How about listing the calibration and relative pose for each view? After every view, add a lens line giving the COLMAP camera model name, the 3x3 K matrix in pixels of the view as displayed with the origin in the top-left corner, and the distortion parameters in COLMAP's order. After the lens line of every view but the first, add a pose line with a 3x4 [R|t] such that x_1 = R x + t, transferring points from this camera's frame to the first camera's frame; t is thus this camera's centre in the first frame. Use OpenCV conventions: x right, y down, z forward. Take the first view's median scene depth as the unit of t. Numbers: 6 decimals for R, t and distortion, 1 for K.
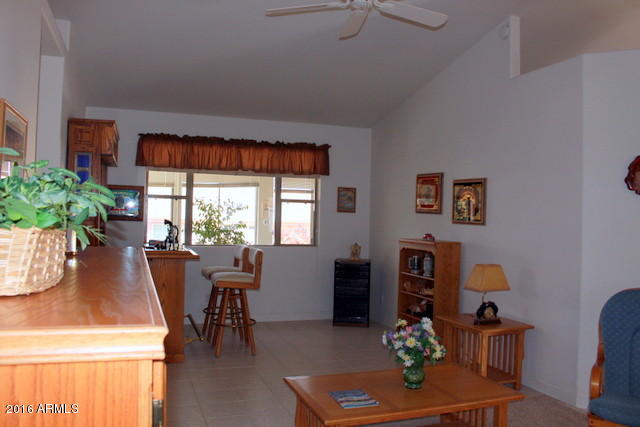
lens RADIAL K [[529.2, 0, 320.0], [0, 529.2, 213.5], [0, 0, 1]] dist [-0.138668, 0.094079]
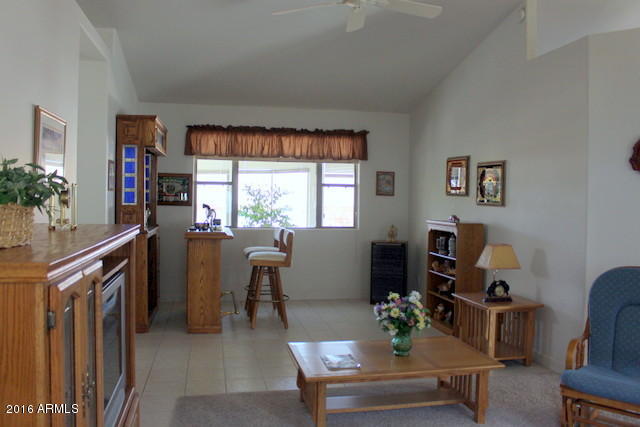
lens RADIAL K [[529.2, 0, 320.0], [0, 529.2, 213.5], [0, 0, 1]] dist [-0.138668, 0.094079]
pose [[0.989819, -0.006870, -0.142163, 0.086120], [0.011025, 0.999534, 0.028461, 0.002479], [0.141901, -0.029739, 0.989434, -0.051016]]
